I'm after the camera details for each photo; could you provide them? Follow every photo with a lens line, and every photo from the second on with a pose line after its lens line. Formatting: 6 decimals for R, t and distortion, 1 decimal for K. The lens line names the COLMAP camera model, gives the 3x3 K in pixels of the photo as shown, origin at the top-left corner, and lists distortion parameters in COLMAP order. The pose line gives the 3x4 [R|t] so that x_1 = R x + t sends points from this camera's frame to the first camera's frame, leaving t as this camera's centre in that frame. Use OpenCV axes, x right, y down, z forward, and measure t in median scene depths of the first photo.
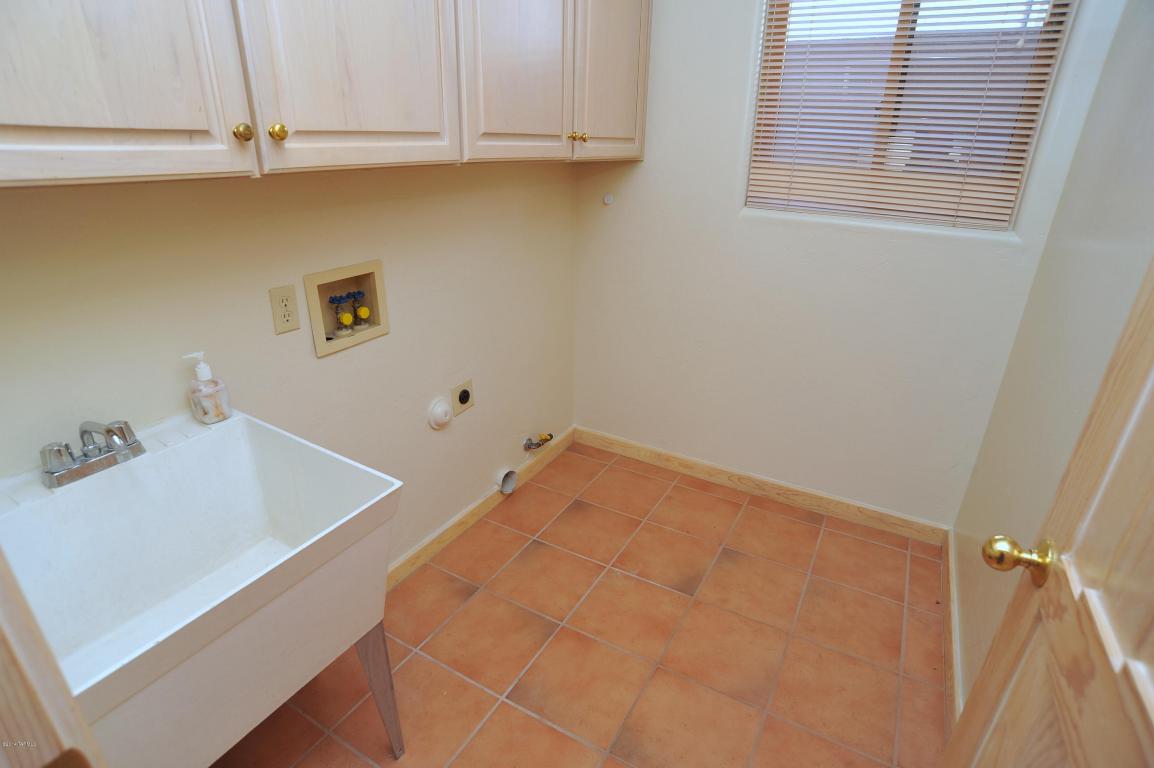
lens RADIAL K [[591.9, 0, 561.5], [0, 591.9, 393.9], [0, 0, 1]] dist [-0.101349, 0.055456]
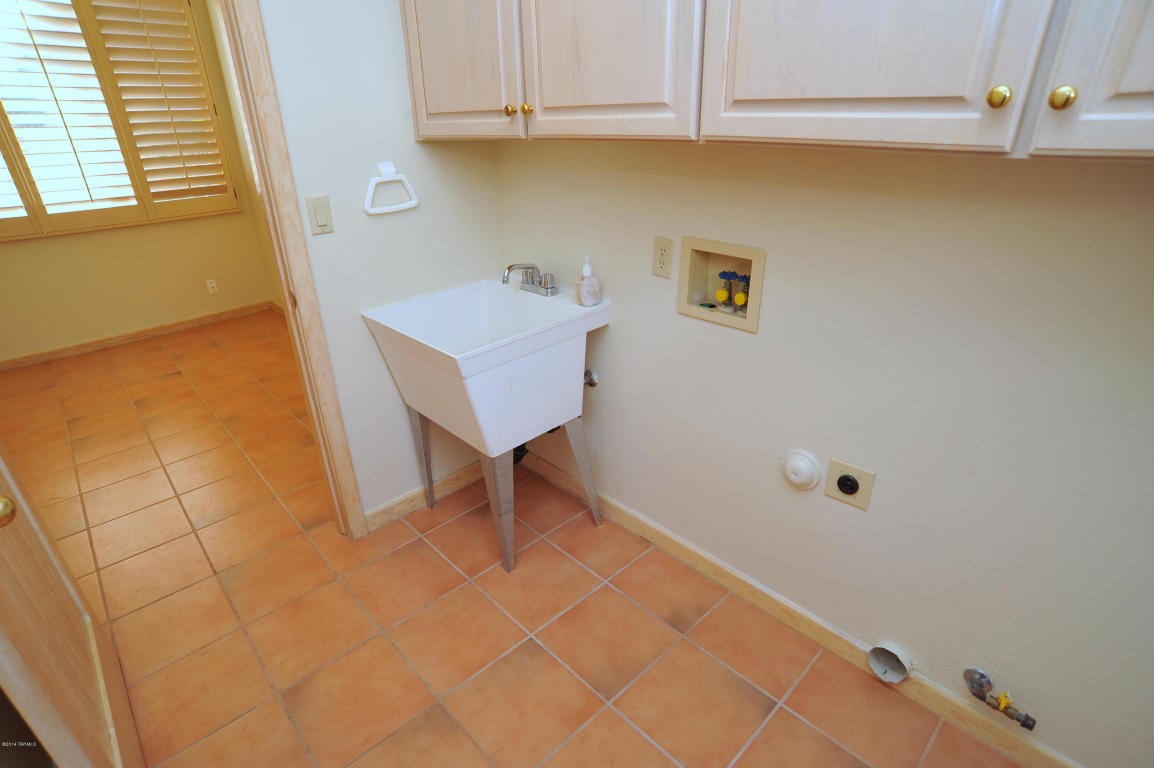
lens RADIAL K [[585.5, 0, 575.5], [0, 585.5, 391.3], [0, 0, 1]] dist [-0.098035, 0.042687]
pose [[-0.274838, 0.415290, -0.867178, 0.574246], [-0.359861, 0.791928, 0.493305, -0.370367], [0.891608, 0.447643, -0.068205, 0.867683]]
